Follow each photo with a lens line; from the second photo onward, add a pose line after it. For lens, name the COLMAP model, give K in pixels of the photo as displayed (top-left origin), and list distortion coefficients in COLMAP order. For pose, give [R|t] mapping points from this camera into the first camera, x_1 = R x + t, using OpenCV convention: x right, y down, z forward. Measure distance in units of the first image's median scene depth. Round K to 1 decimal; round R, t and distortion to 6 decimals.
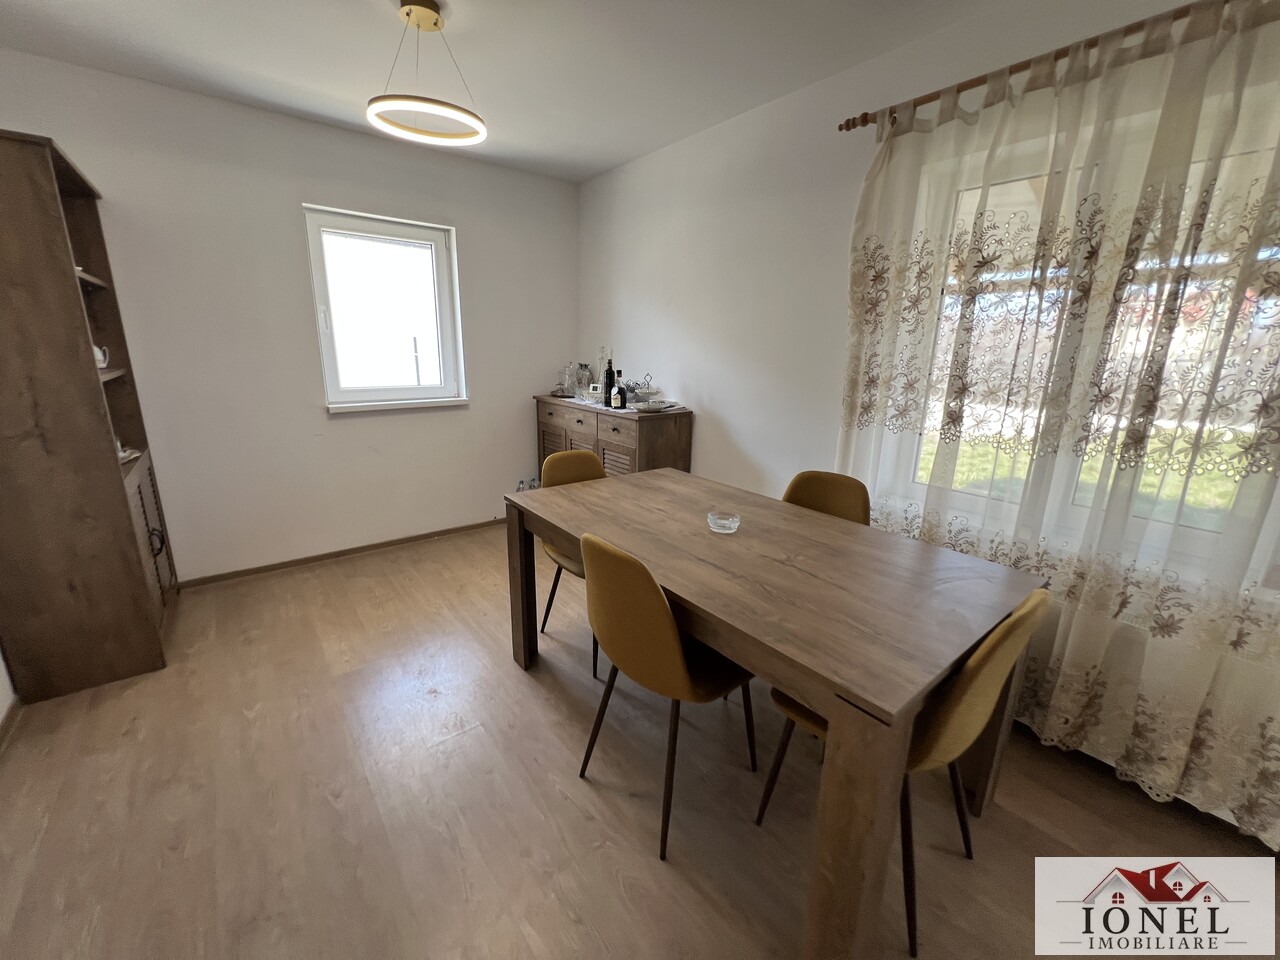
lens RADIAL K [[512.7, 0, 640.9], [0, 512.7, 476.8], [0, 0, 1]] dist [0.000190, 0.000062]
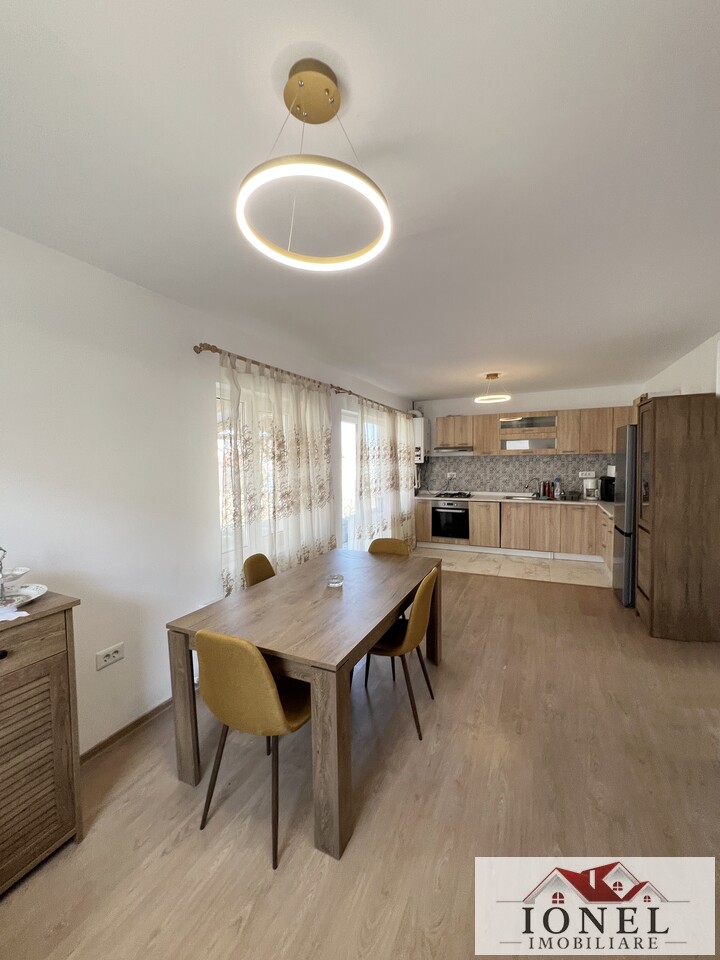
lens RADIAL K [[384.5, 0, 360.0], [0, 384.5, 480.0], [0, 0, 1]] dist [0.000190, 0.000062]
pose [[-0.448868, -0.062652, 0.891399, -0.916837], [0.226705, 0.956919, 0.181416, -0.410290], [-0.864363, 0.283516, -0.415326, 1.233550]]
